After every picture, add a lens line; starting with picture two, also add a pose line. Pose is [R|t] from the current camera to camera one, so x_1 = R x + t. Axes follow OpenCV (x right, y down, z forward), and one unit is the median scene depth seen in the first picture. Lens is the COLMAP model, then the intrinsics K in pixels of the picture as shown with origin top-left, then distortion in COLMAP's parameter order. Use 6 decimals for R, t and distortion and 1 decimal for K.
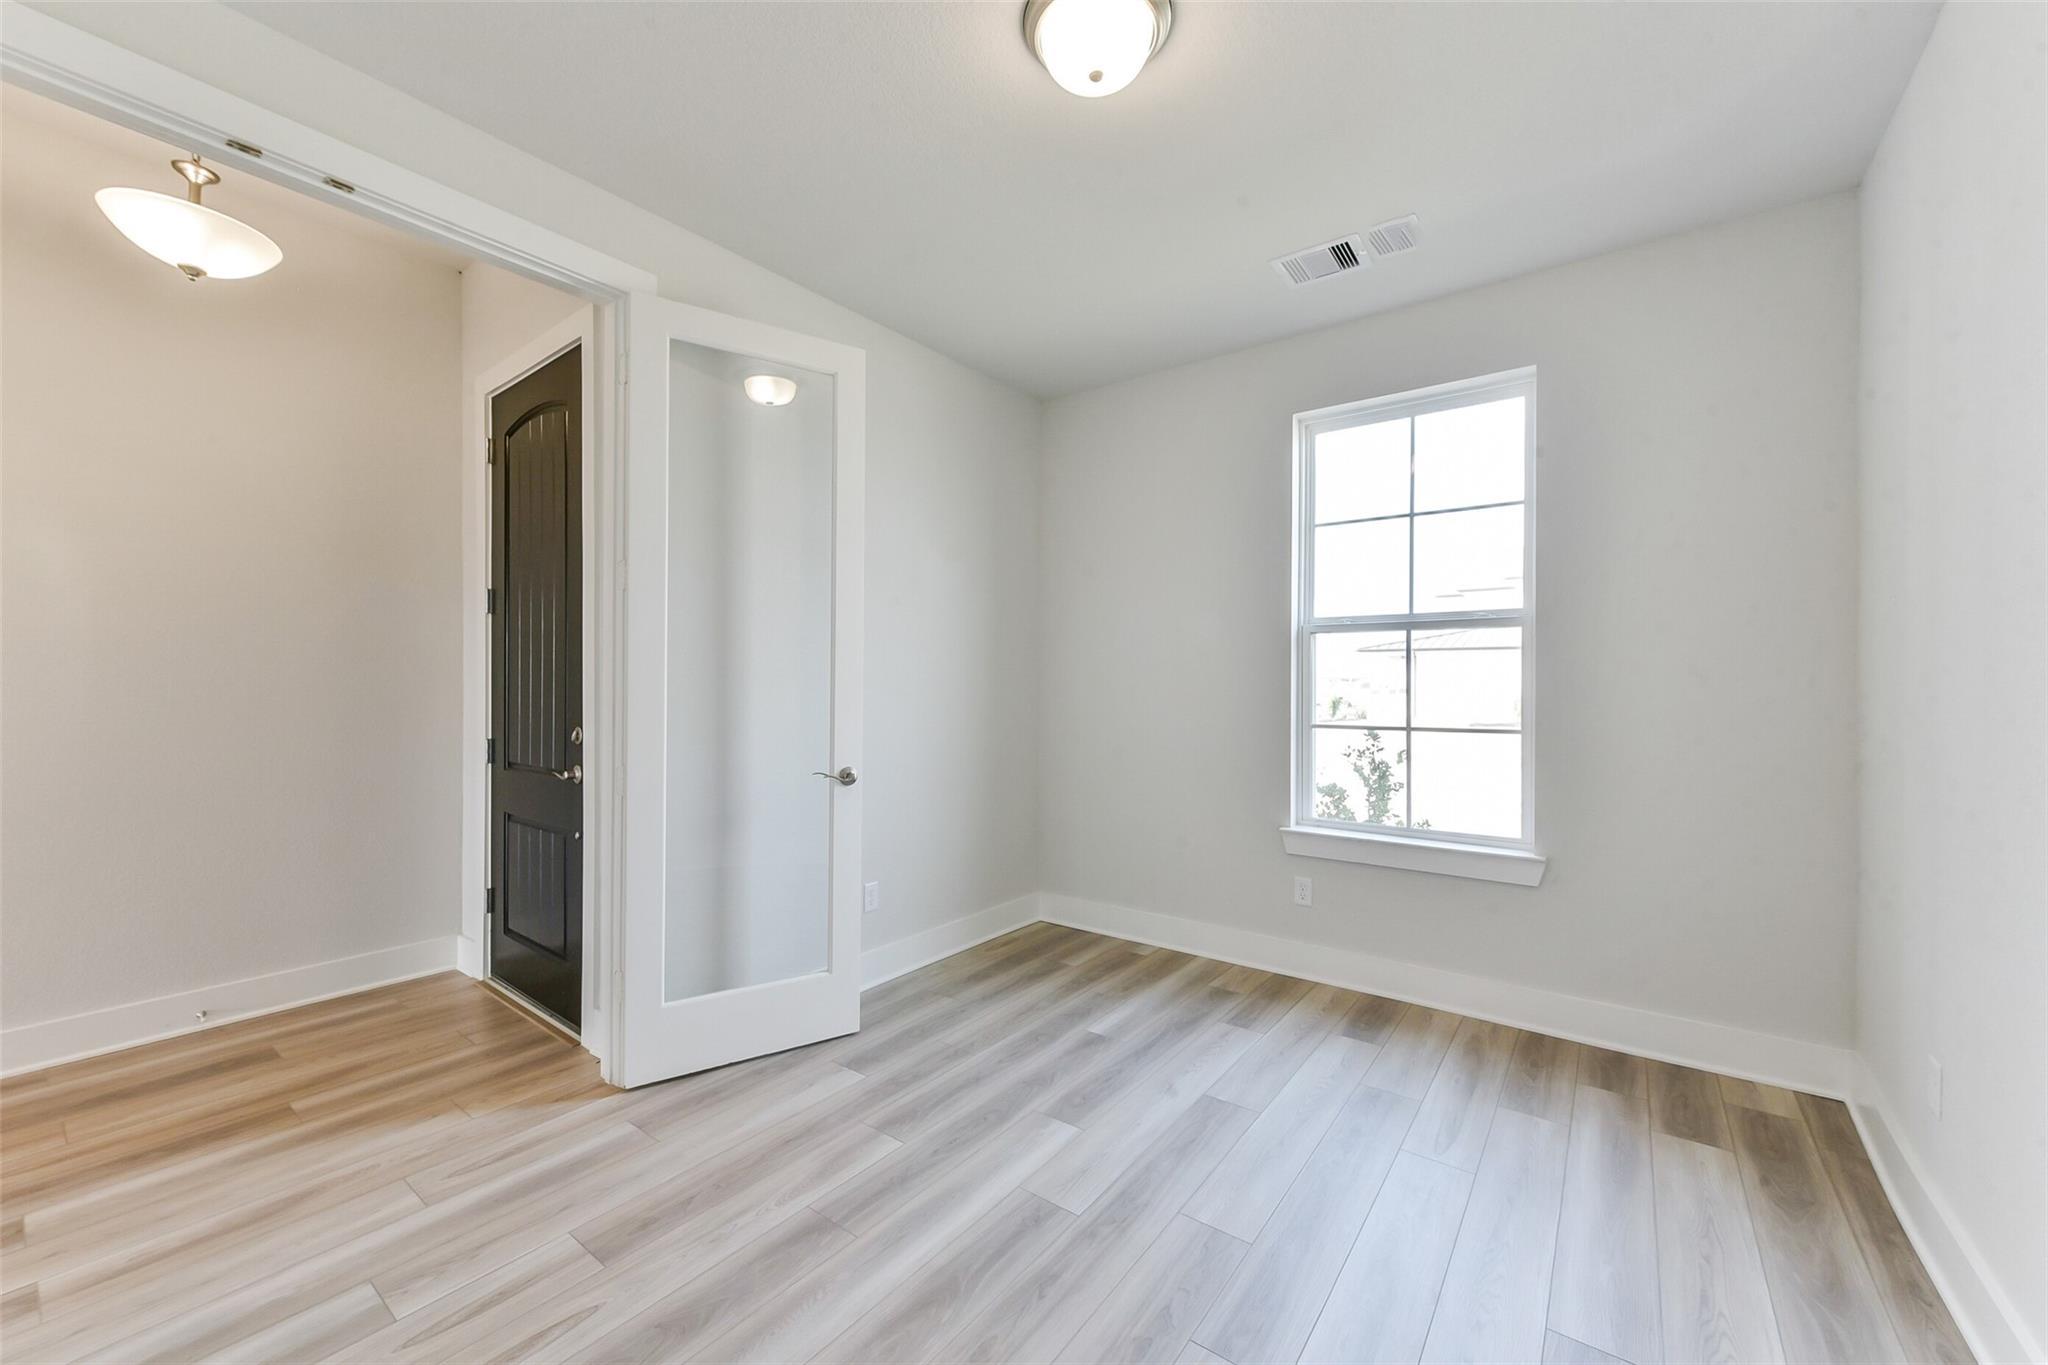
lens RADIAL K [[787.7, 0, 1024.0], [0, 787.7, 682.5], [0, 0, 1]] dist [0.002122, 0.000207]
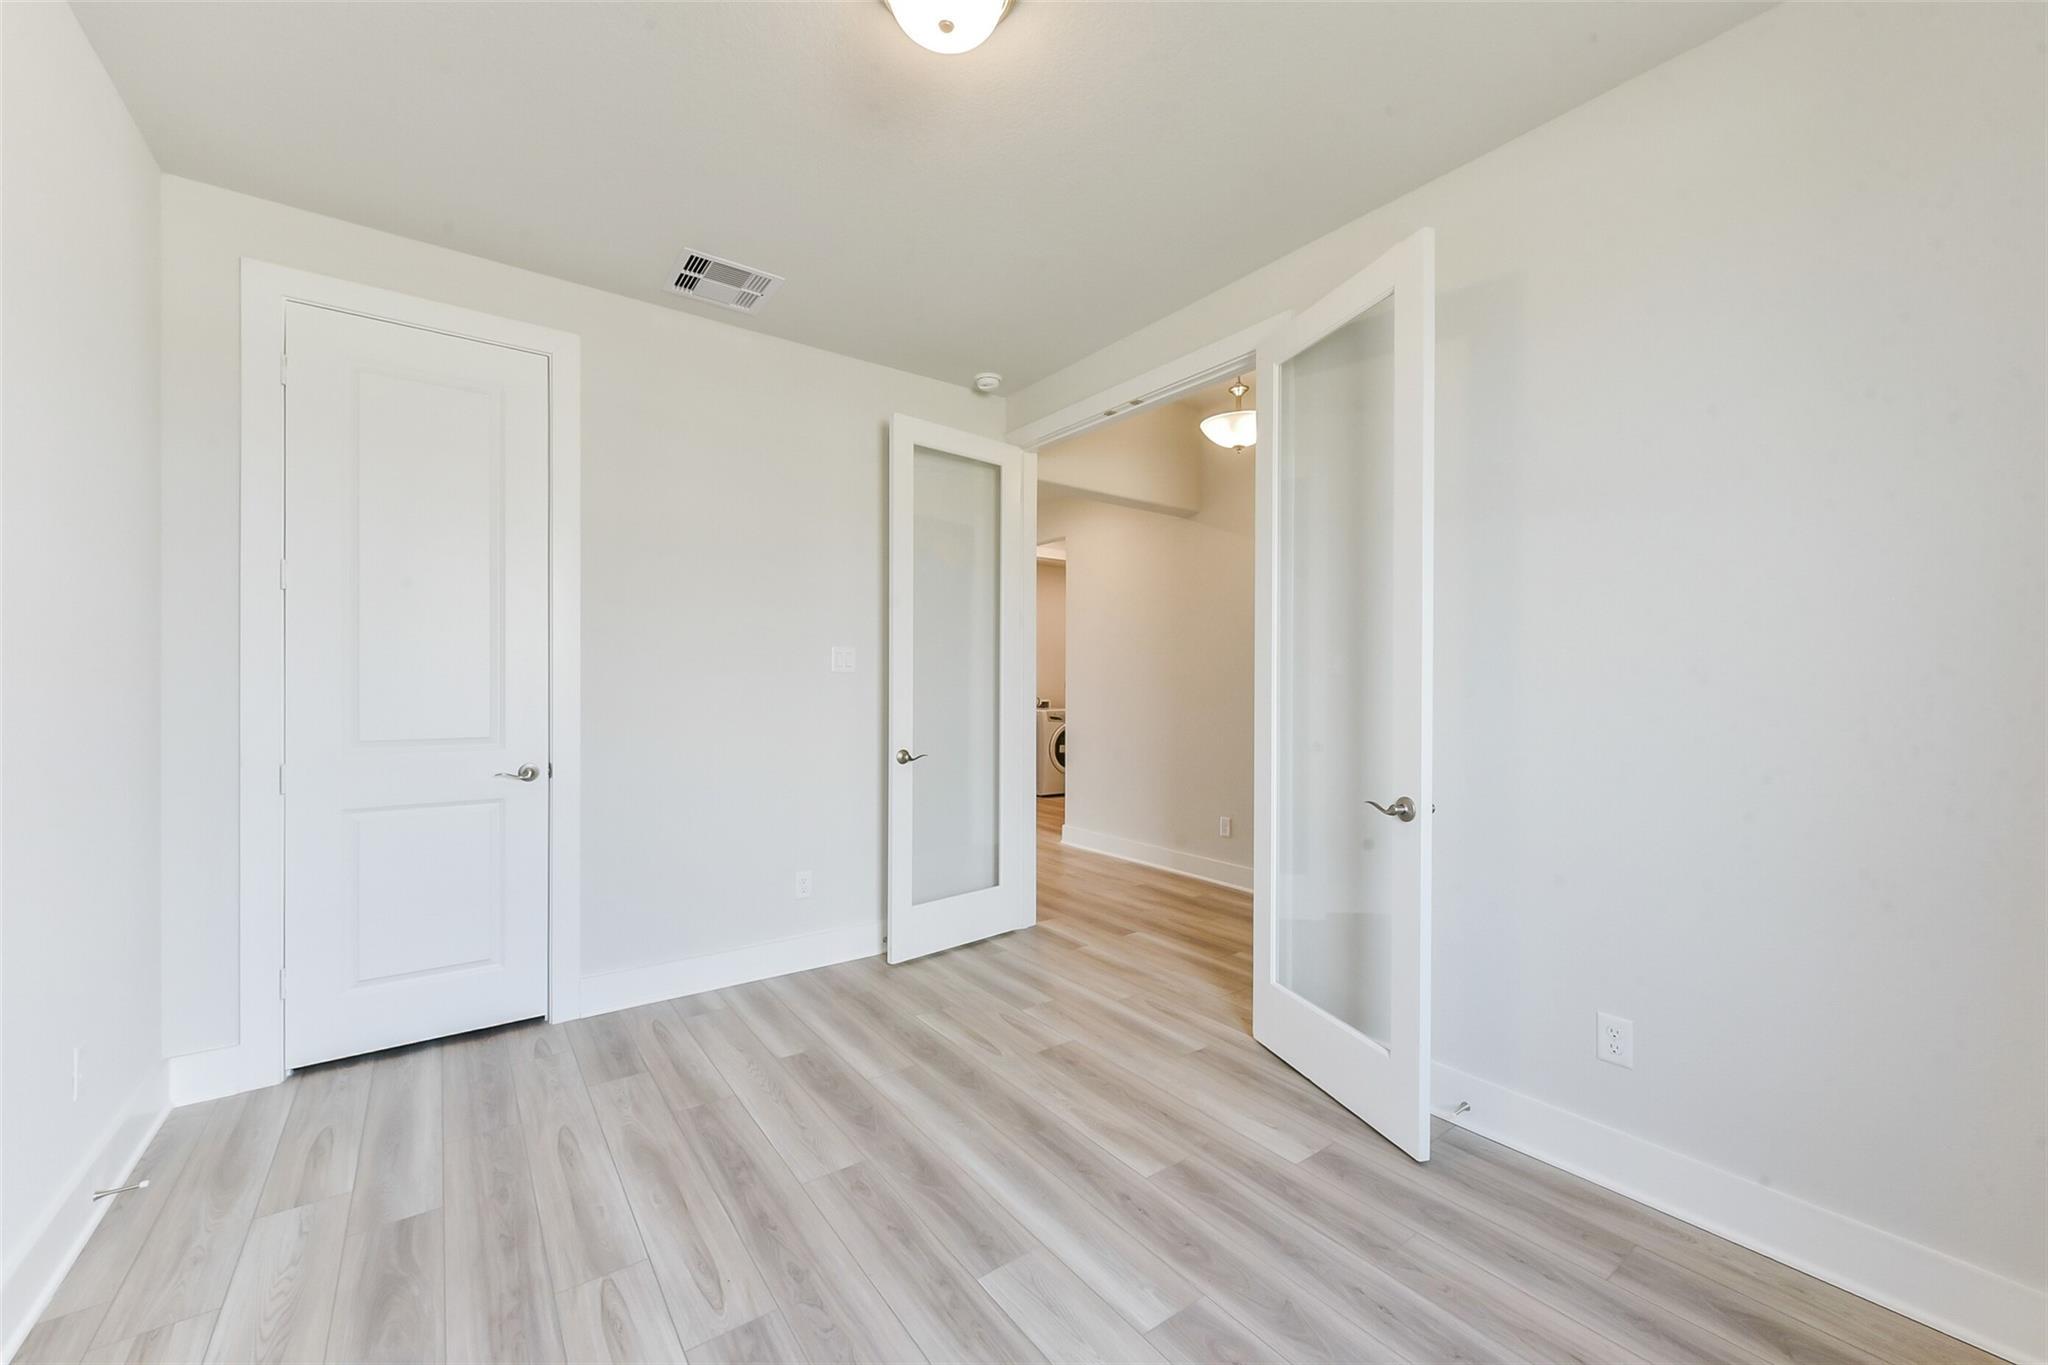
lens RADIAL K [[801.4, 0, 1029.7], [0, 801.4, 685.2], [0, 0, 1]] dist [0.000793, 0.000078]
pose [[-0.285339, -0.005774, -0.958409, 0.867782], [-0.001808, 0.999983, -0.005486, 0.007539], [0.958425, 0.000168, -0.285344, 1.234592]]
